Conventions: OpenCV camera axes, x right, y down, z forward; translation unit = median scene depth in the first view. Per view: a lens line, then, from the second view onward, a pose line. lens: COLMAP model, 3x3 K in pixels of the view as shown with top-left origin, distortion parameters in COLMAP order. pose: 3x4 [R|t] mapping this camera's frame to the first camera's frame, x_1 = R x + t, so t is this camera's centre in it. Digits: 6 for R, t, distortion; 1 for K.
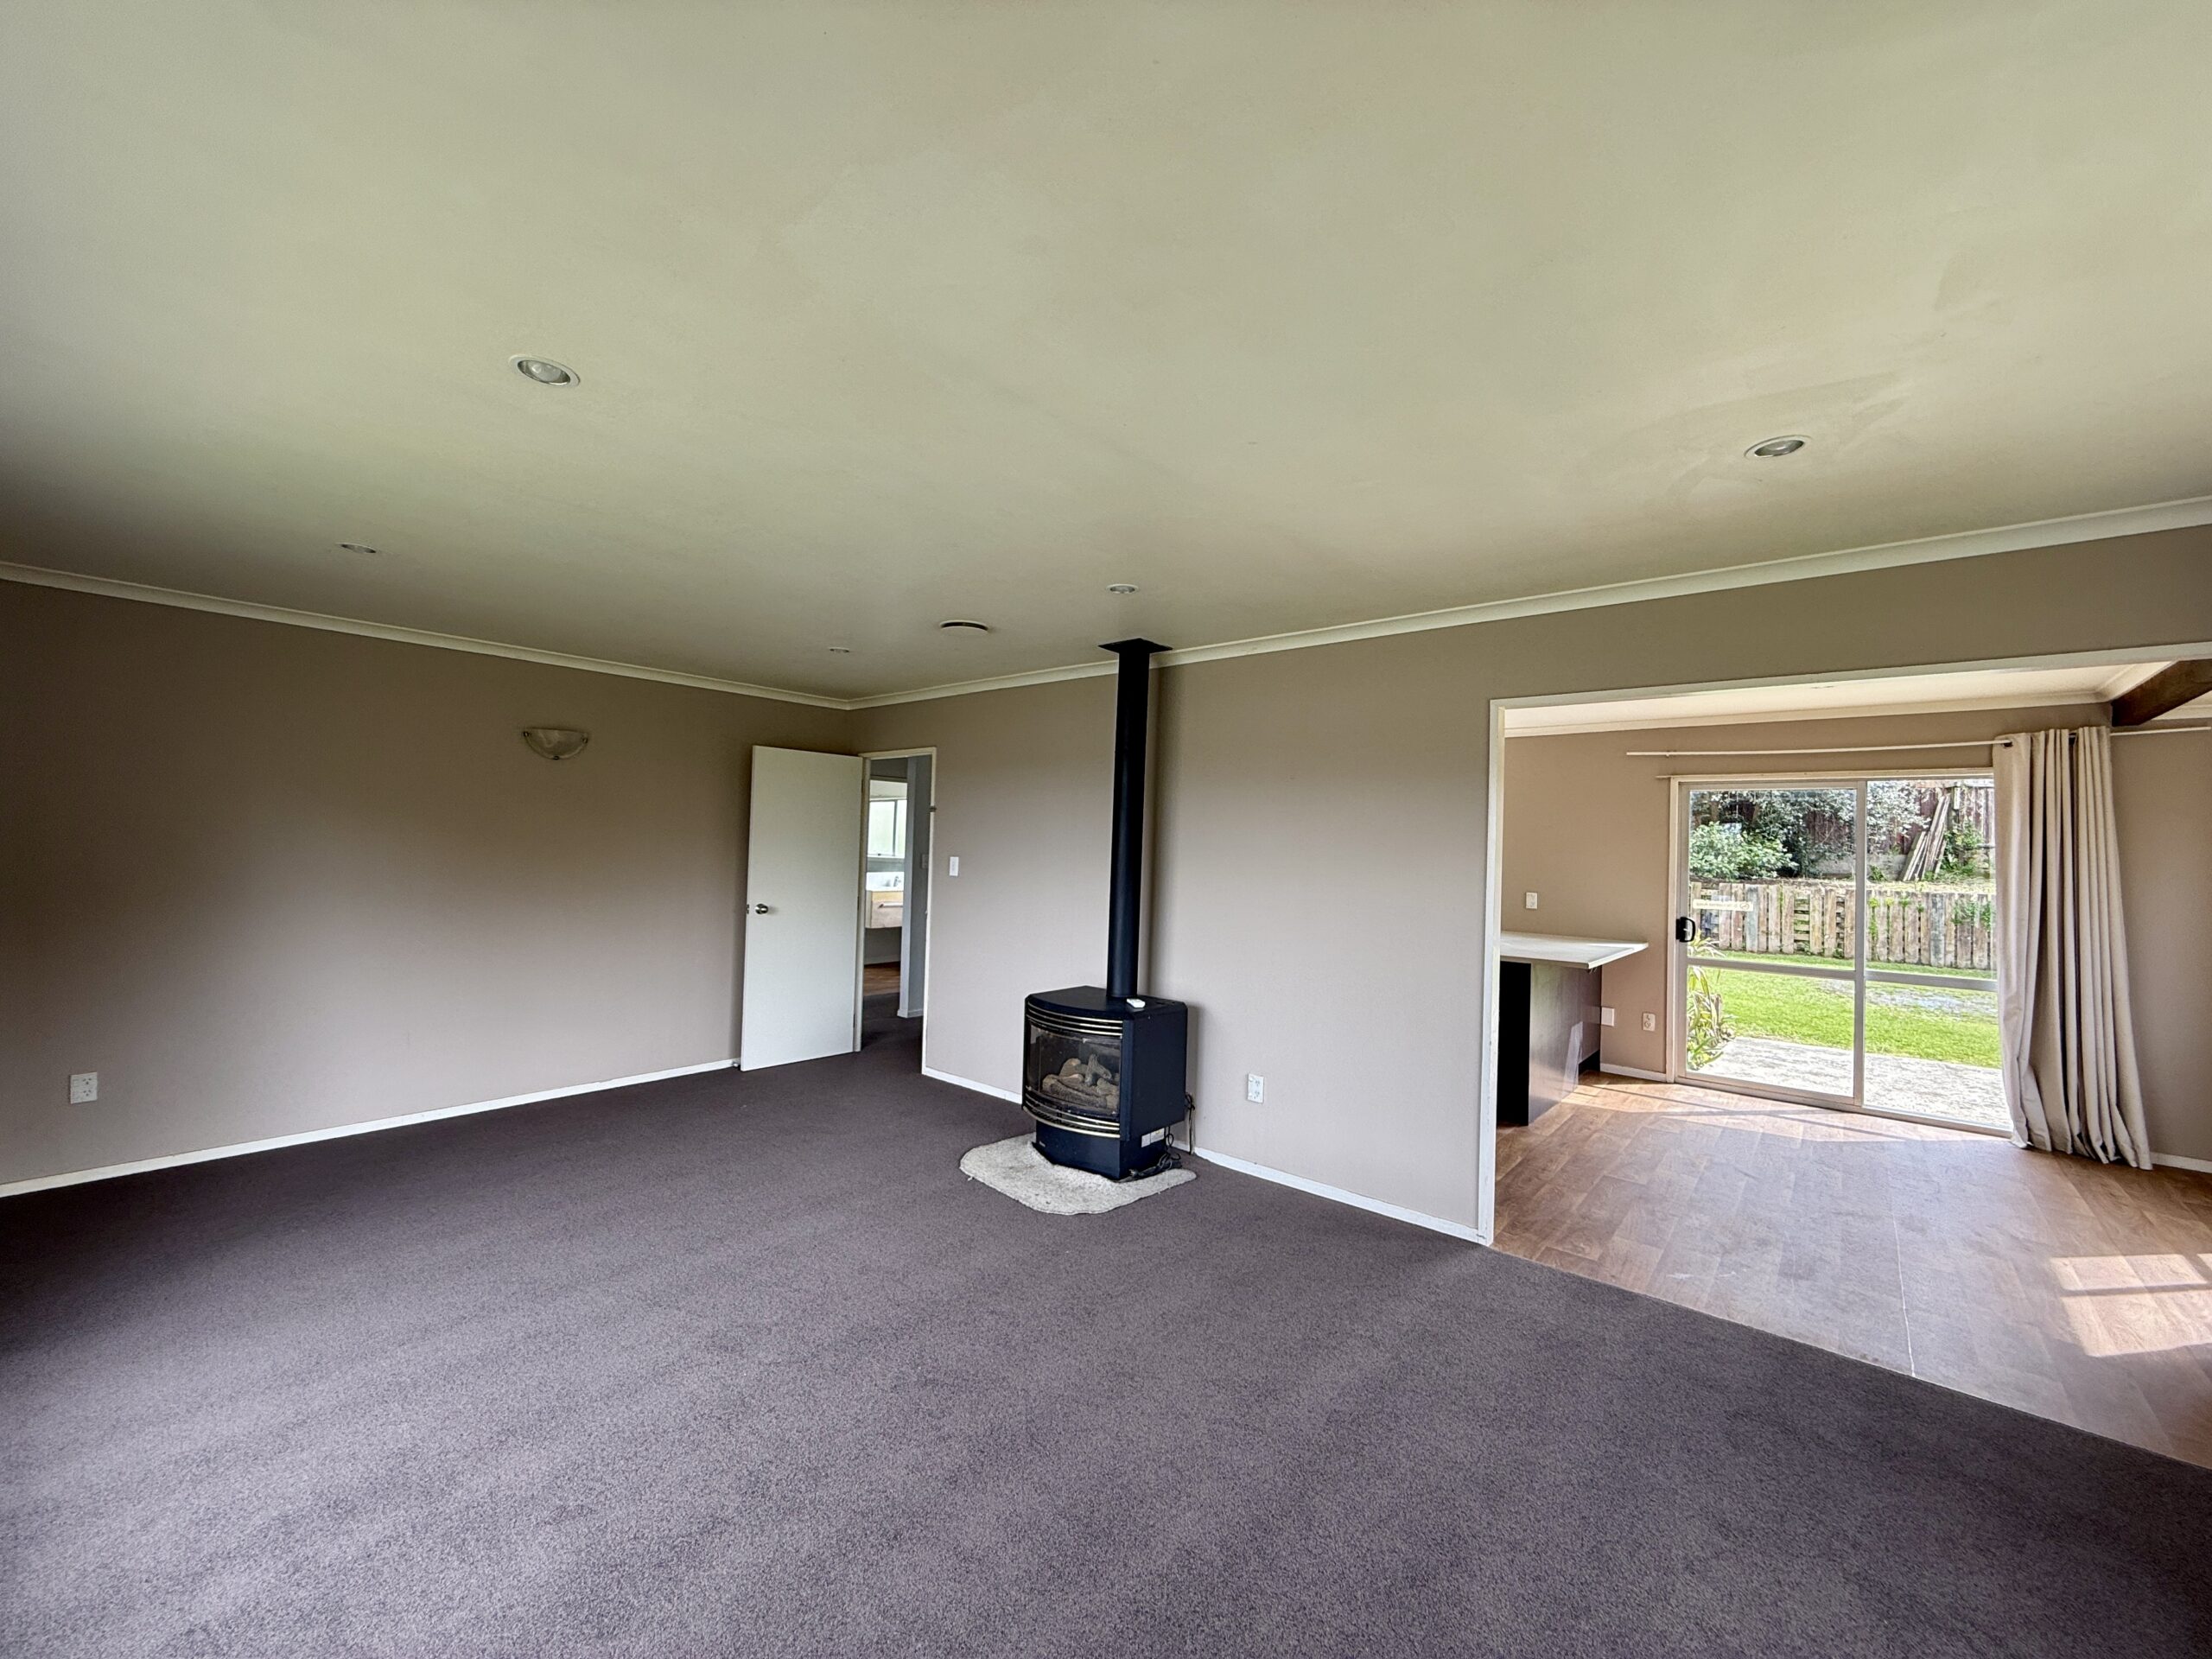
lens RADIAL K [[879.0, 0, 1103.5], [0, 879.0, 827.2], [0, 0, 1]] dist [0.001515, -0.000530]
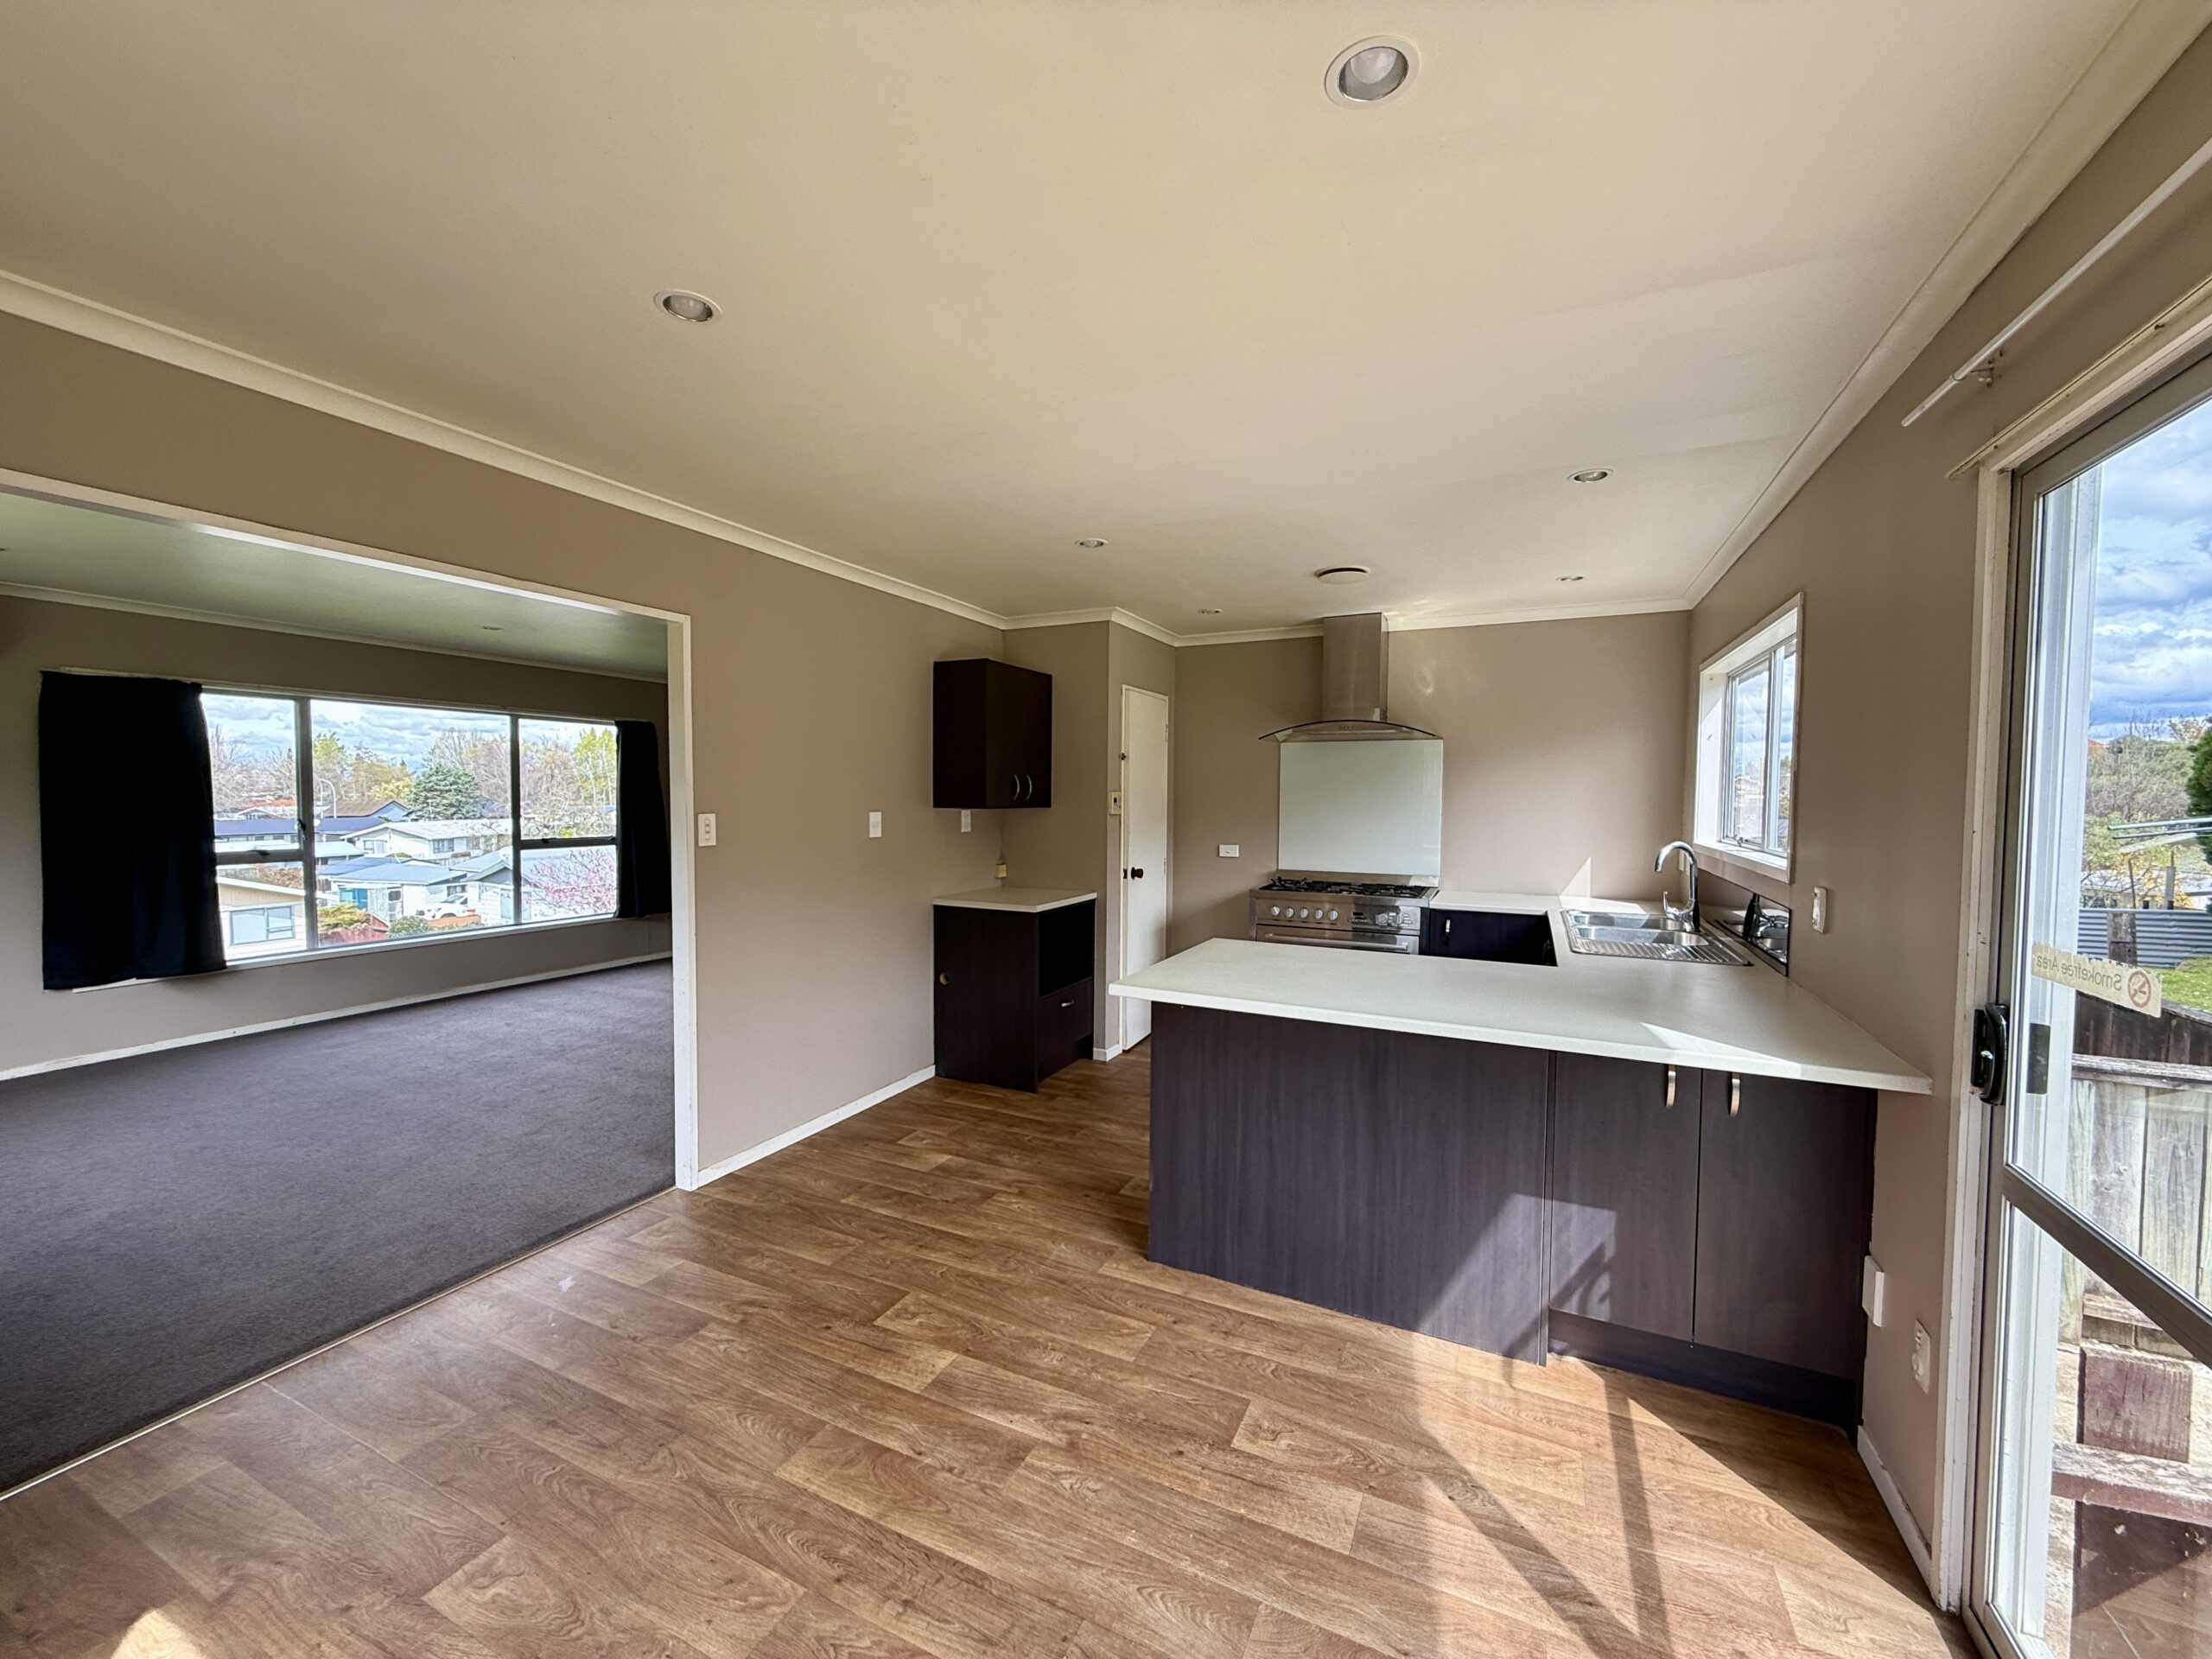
lens RADIAL K [[879.0, 0, 1095.8], [0, 879.0, 827.5], [0, 0, 1]] dist [0.001515, -0.000530]
pose [[0.248516, 0.011302, -0.968562, 0.821295], [0.020180, 0.999654, 0.016843, 0.040786], [0.968418, -0.023732, 0.248202, 0.671761]]
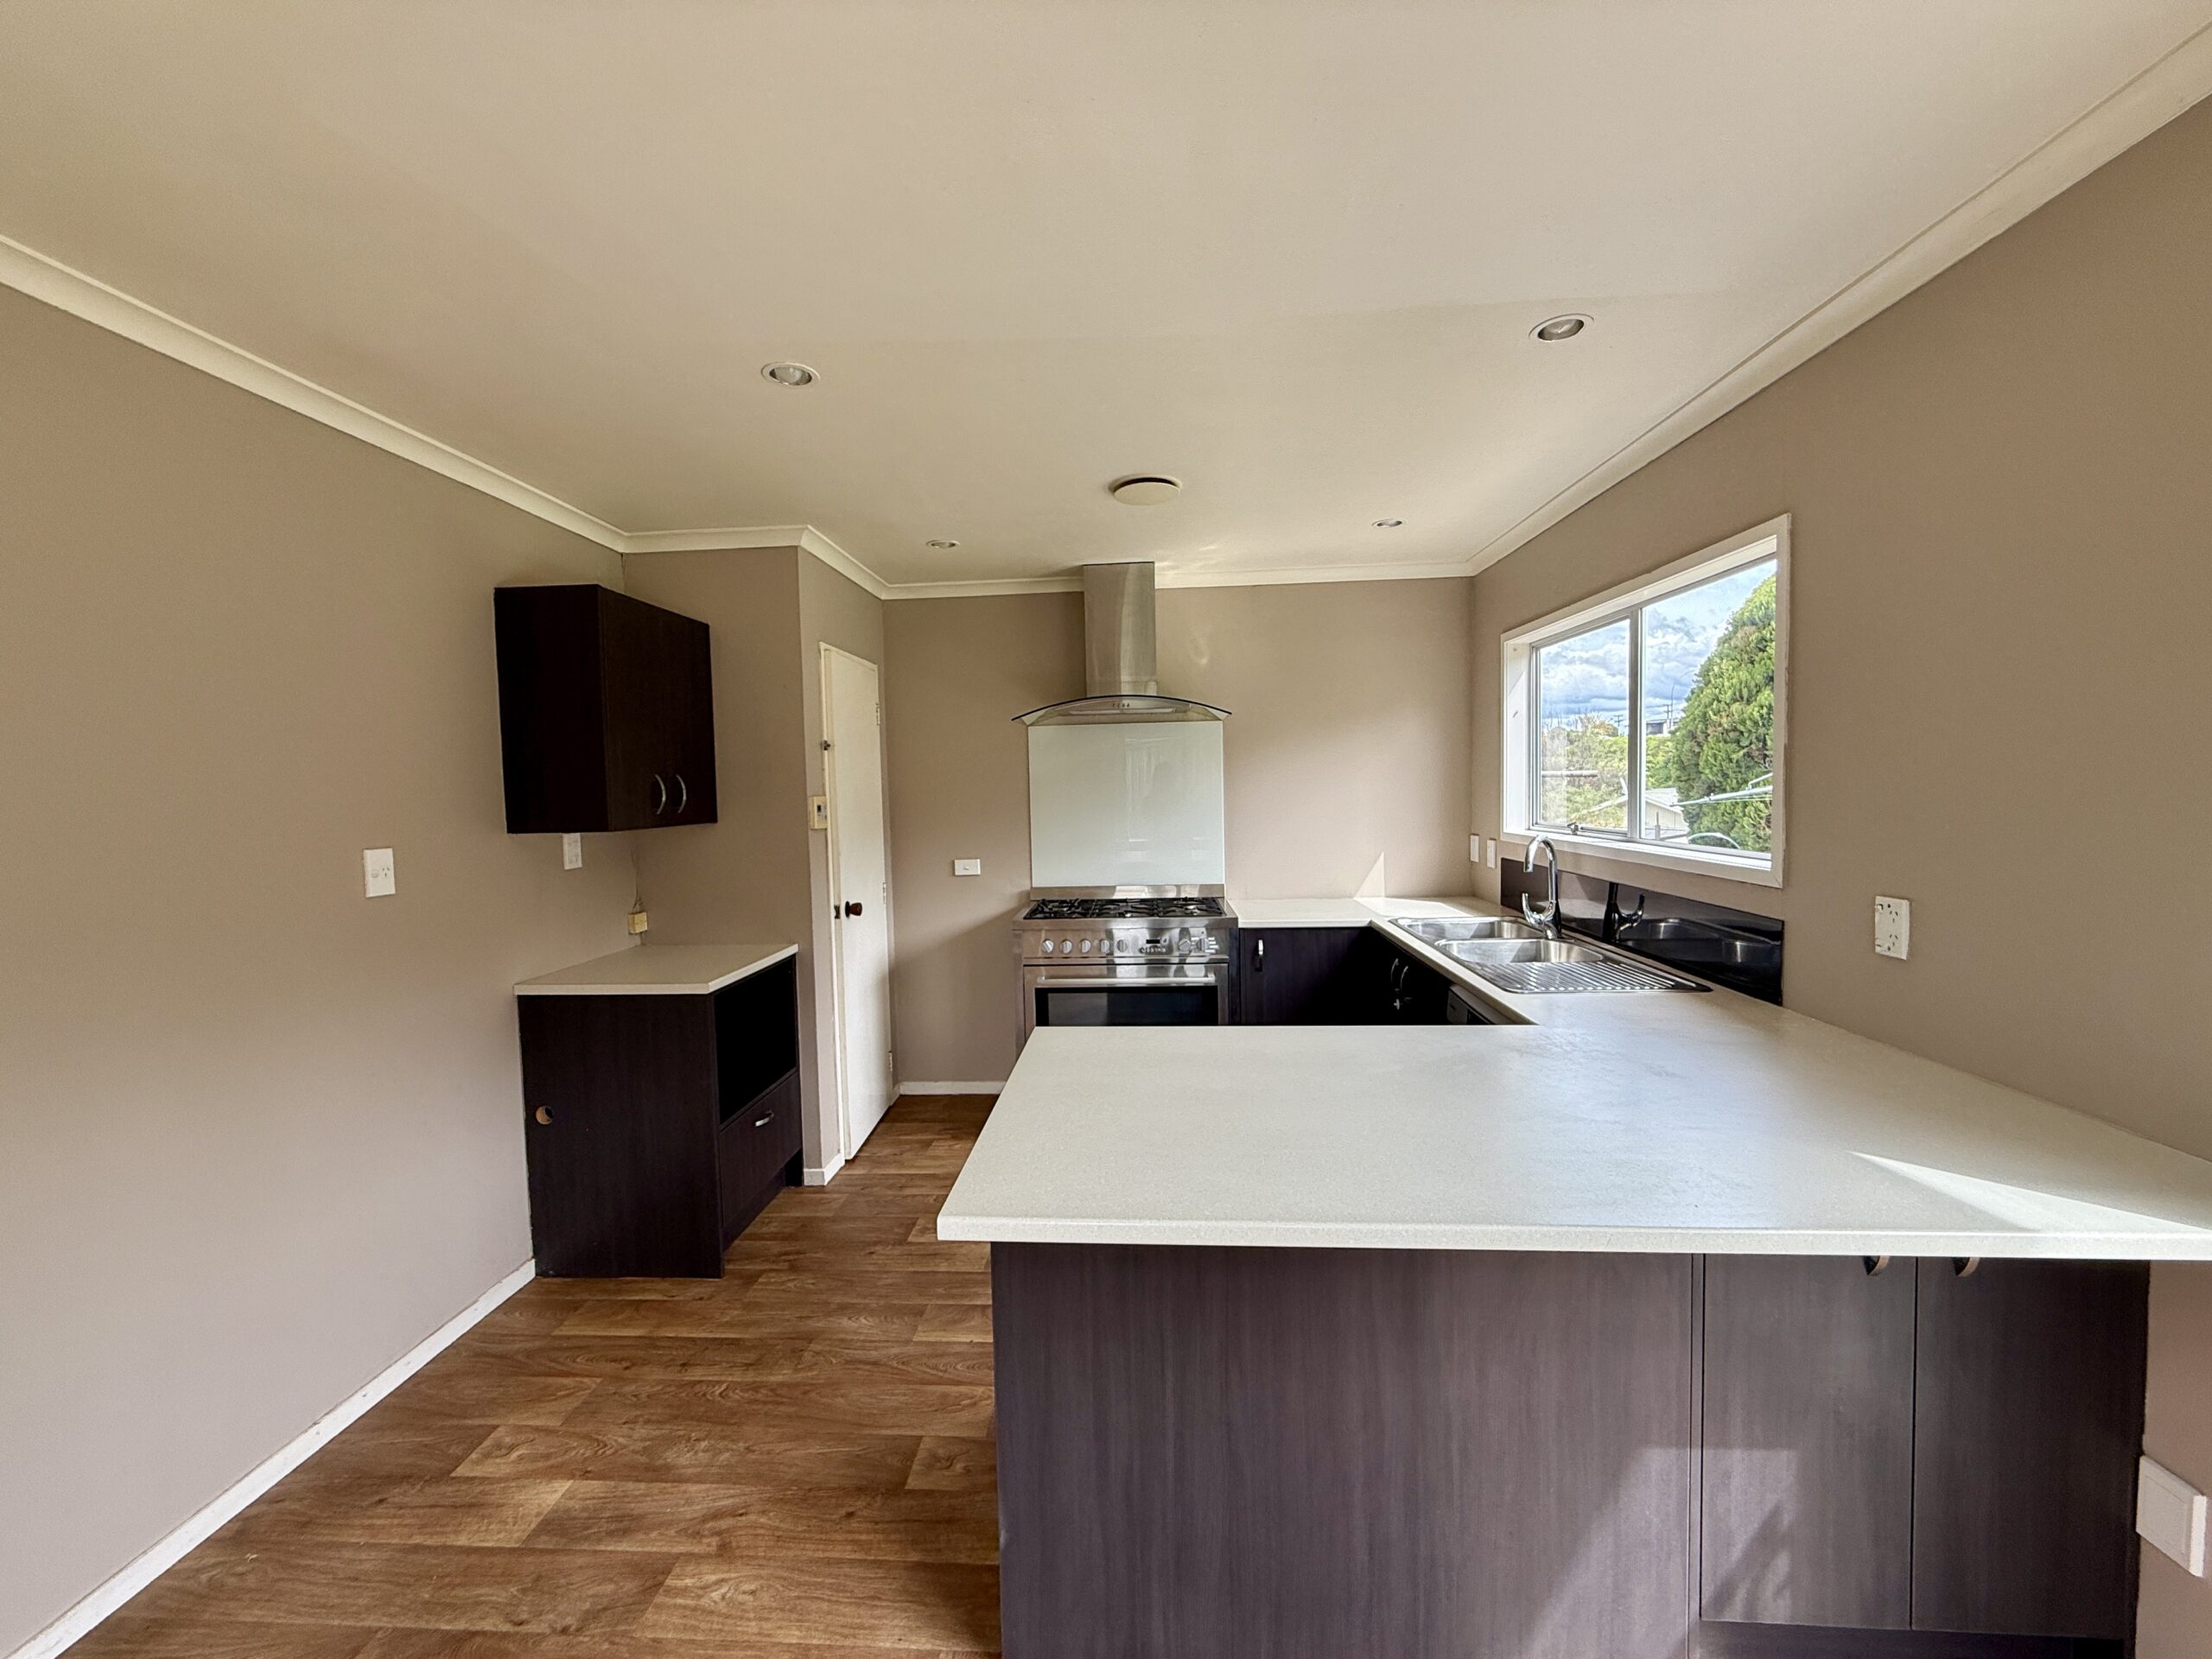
lens RADIAL K [[879.0, 0, 1097.7], [0, 879.0, 828.8], [0, 0, 1]] dist [0.001515, -0.000530]
pose [[0.596344, -0.003244, -0.802722, 0.601302], [0.057520, 0.997594, 0.038700, 0.031506], [0.800665, -0.069251, 0.595096, 0.698056]]
